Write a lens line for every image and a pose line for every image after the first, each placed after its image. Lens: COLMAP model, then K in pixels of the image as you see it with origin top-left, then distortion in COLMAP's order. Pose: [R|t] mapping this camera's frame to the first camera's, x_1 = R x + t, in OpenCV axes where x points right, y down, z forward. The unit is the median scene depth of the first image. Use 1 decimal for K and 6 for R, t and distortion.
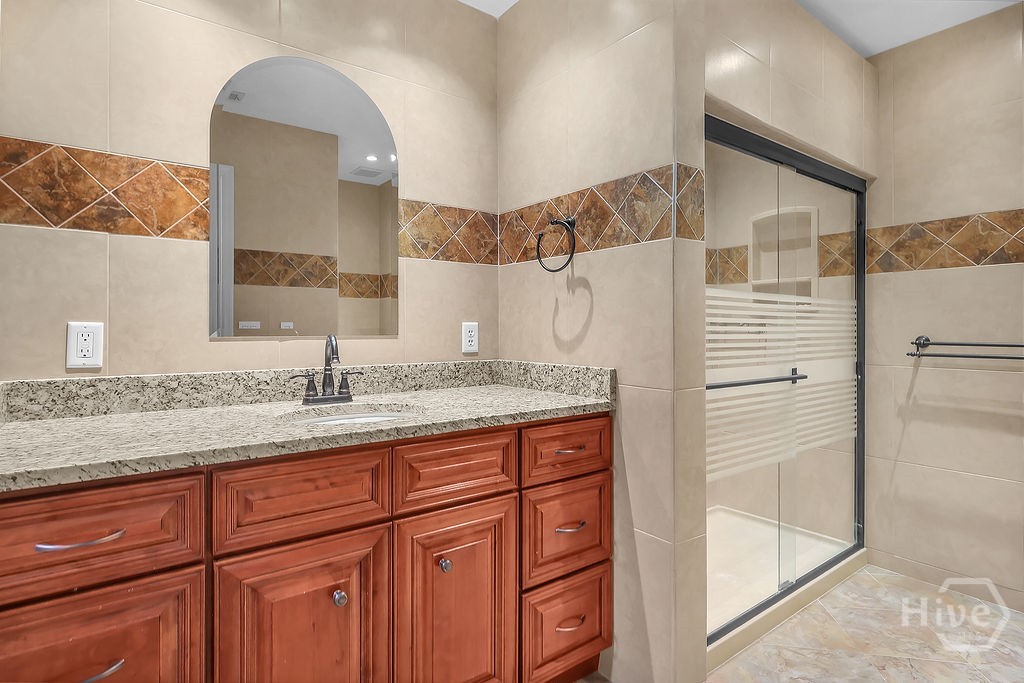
lens RADIAL K [[533.8, 0, 509.6], [0, 533.8, 325.9], [0, 0, 1]] dist [-0.002299, -0.000455]
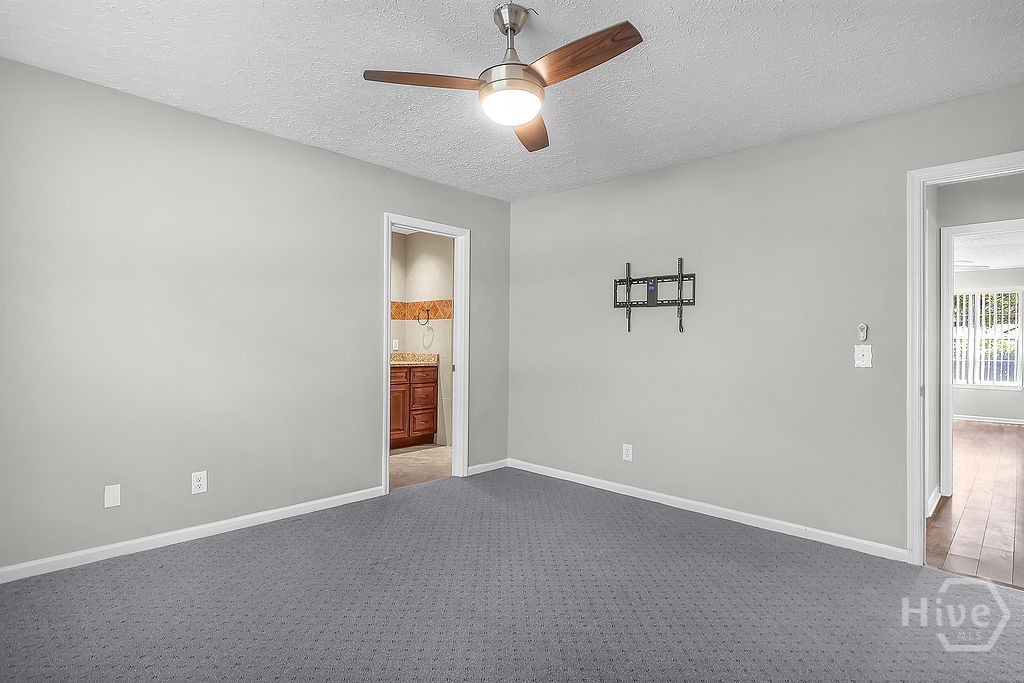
lens RADIAL K [[532.0, 0, 508.9], [0, 532.0, 343.2], [0, 0, 1]] dist [0.000686, 0.000515]
pose [[0.986972, 0.013803, 0.160302, 0.090543], [-0.014559, 0.999888, 0.003538, -0.009561], [-0.160235, -0.005826, 0.987062, -2.525076]]
